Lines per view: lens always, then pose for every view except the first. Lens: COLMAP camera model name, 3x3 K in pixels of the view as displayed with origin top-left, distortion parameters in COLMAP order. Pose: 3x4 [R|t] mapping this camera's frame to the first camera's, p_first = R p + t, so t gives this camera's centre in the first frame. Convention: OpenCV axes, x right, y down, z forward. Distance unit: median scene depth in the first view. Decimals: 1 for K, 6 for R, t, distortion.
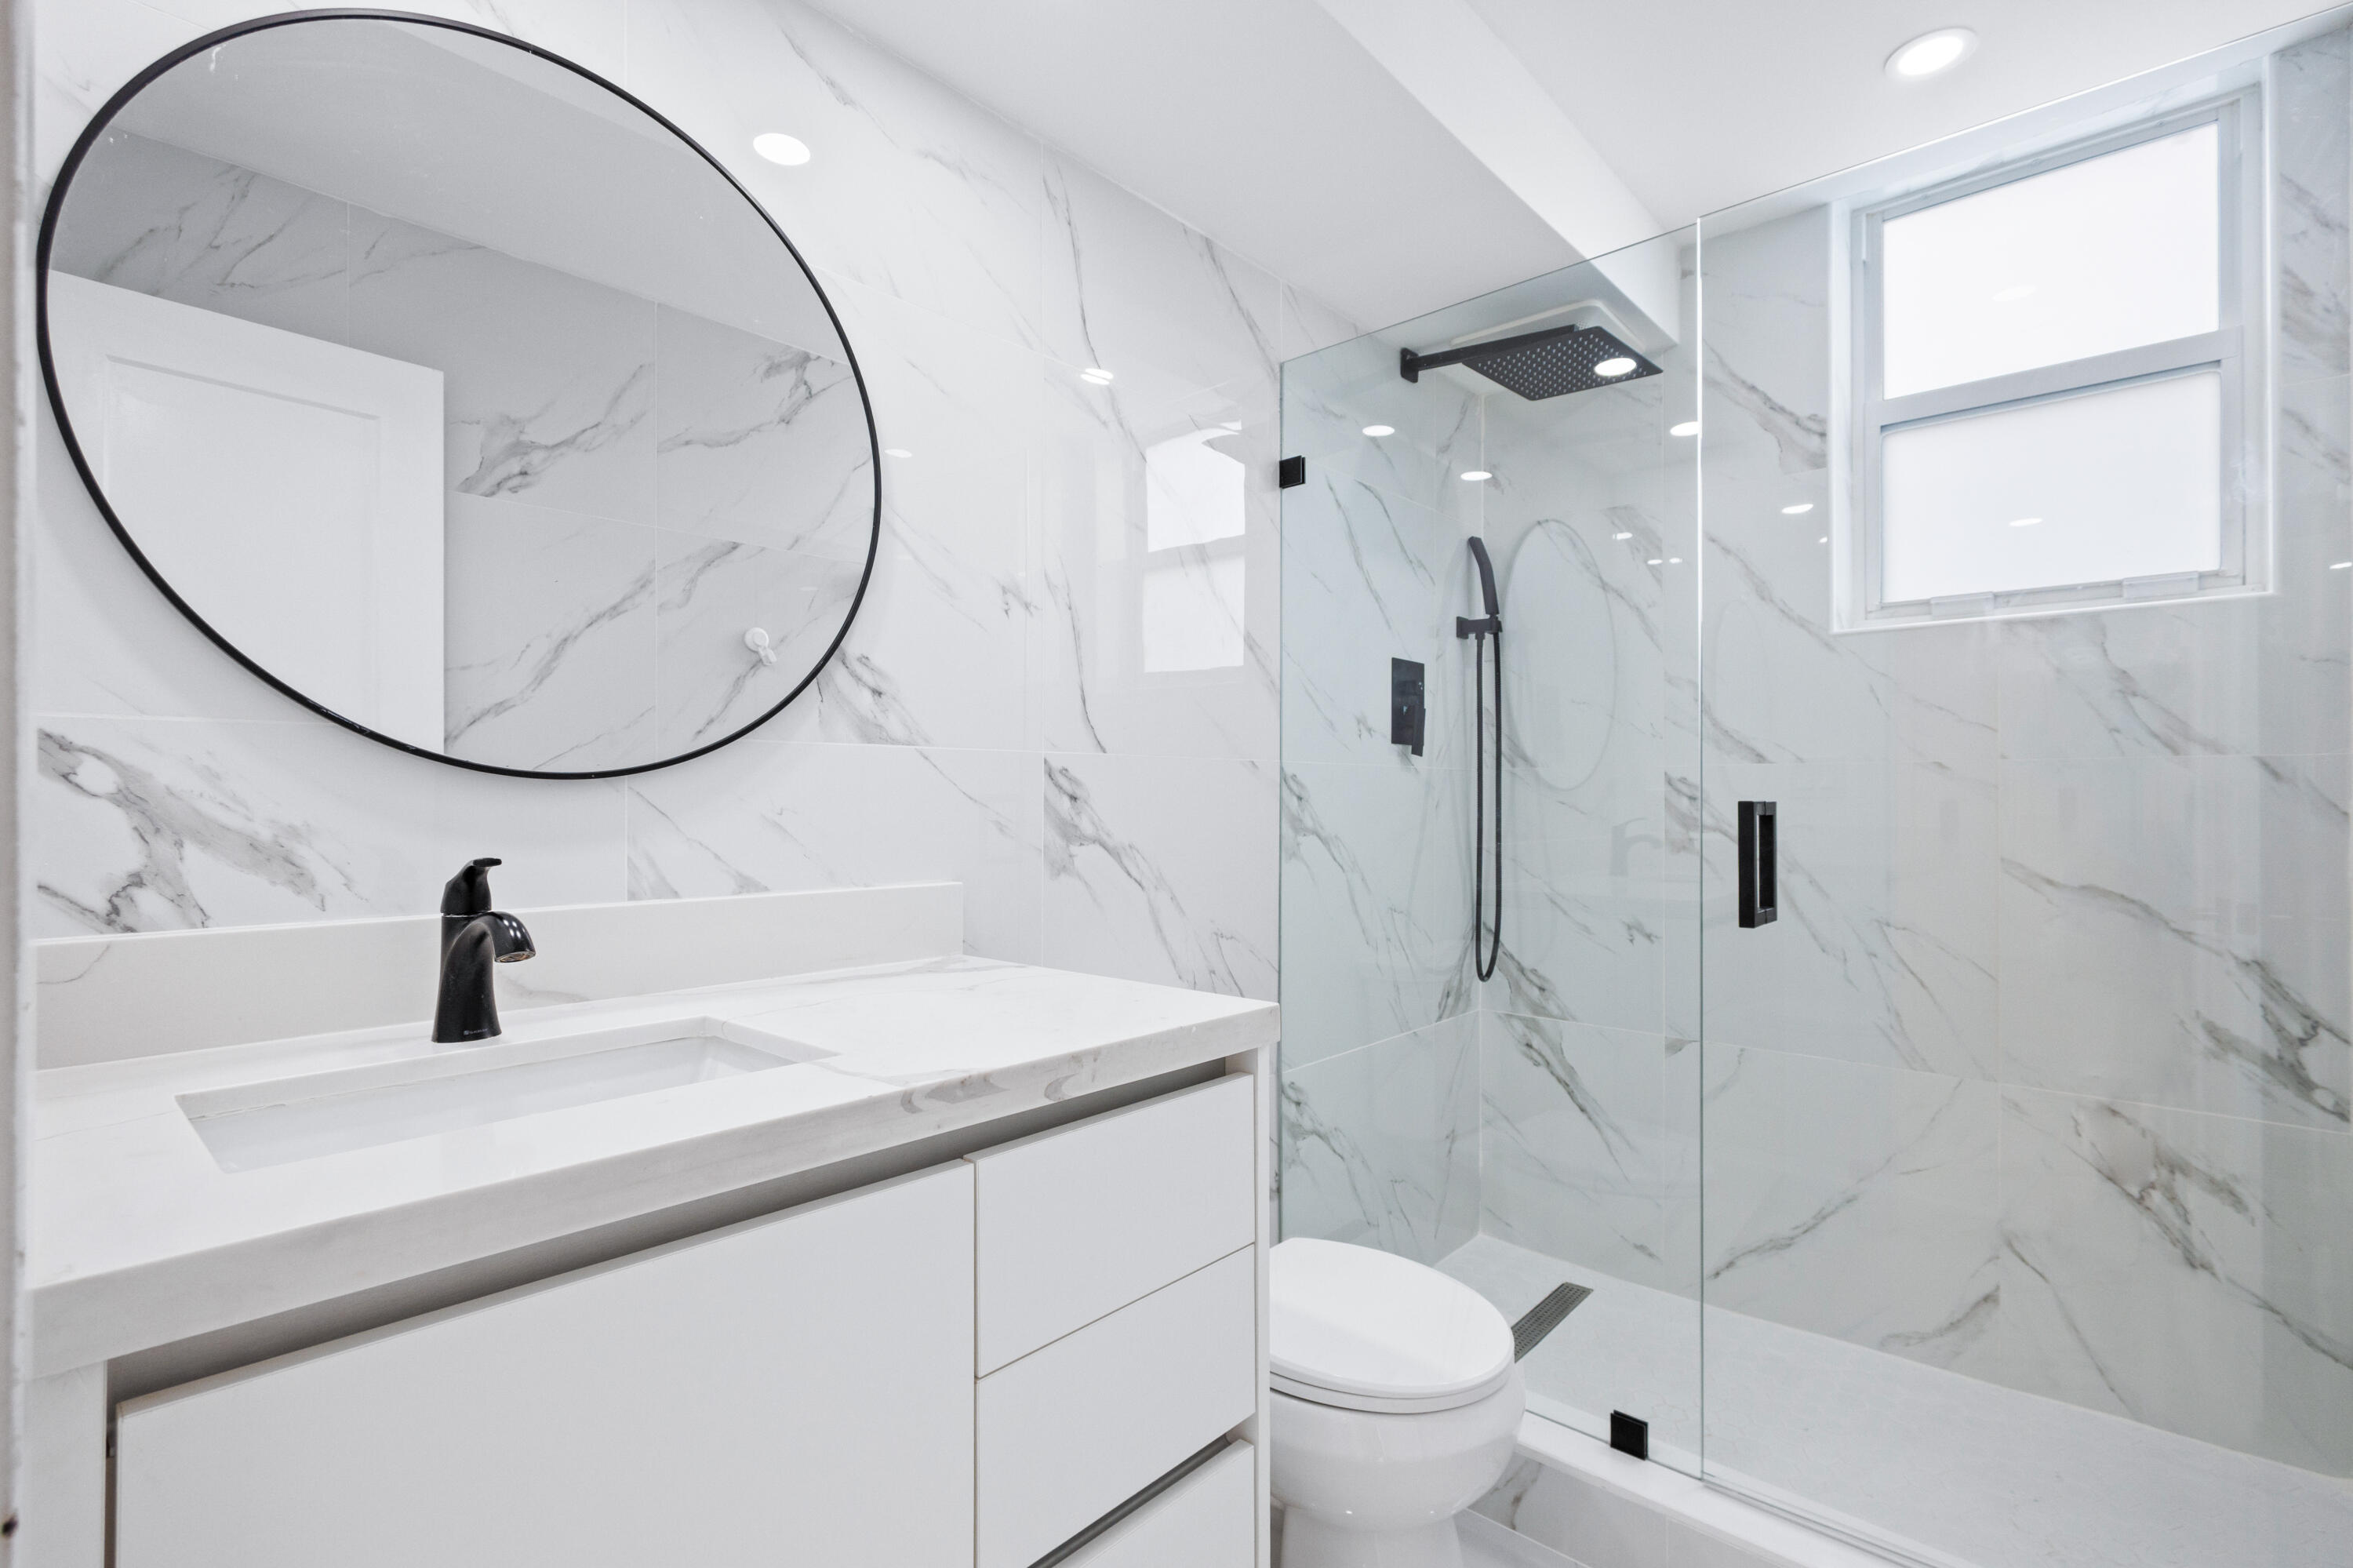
lens RADIAL K [[1082.5, 0, 1192.5], [0, 1082.5, 797.4], [0, 0, 1]] dist [-0.004604, 0.001833]
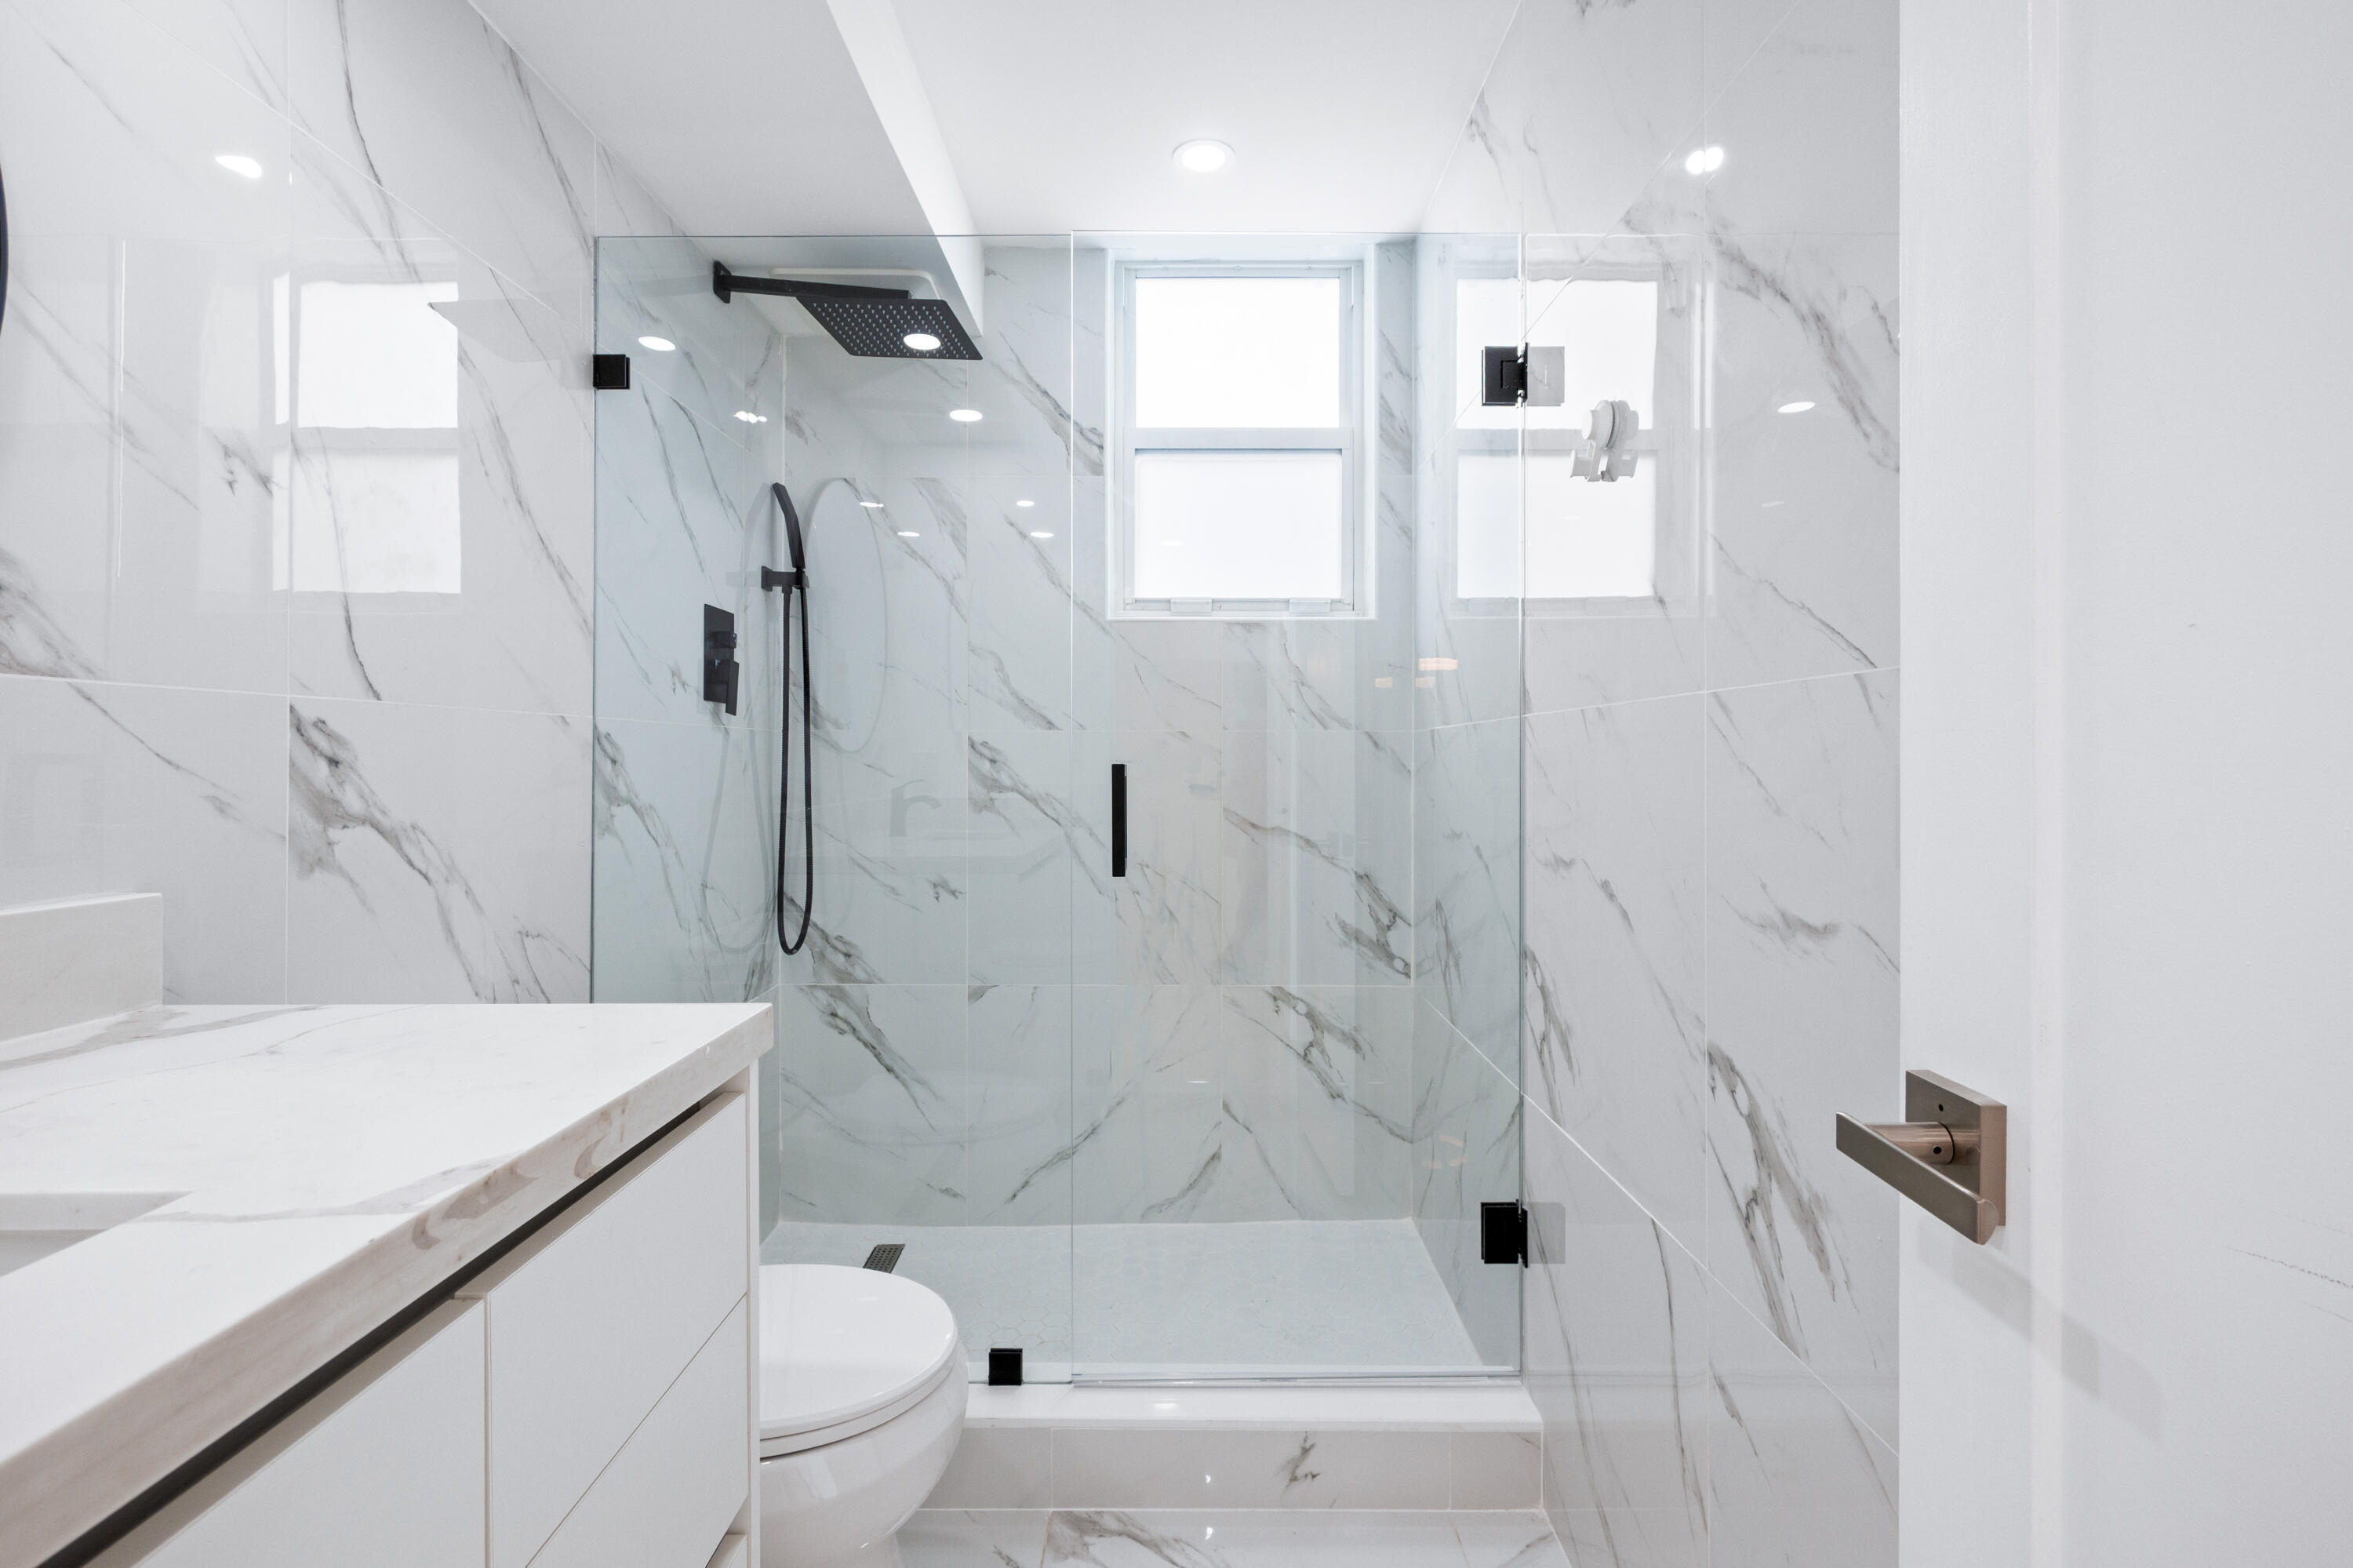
lens RADIAL K [[1082.5, 0, 1184.6], [0, 1082.5, 761.9], [0, 0, 1]] dist [-0.004604, 0.001833]
pose [[0.745720, -0.000997, 0.666259, -0.133790], [-0.000565, 0.999998, 0.002128, -0.000962], [-0.666259, -0.001963, 0.745718, 0.081054]]
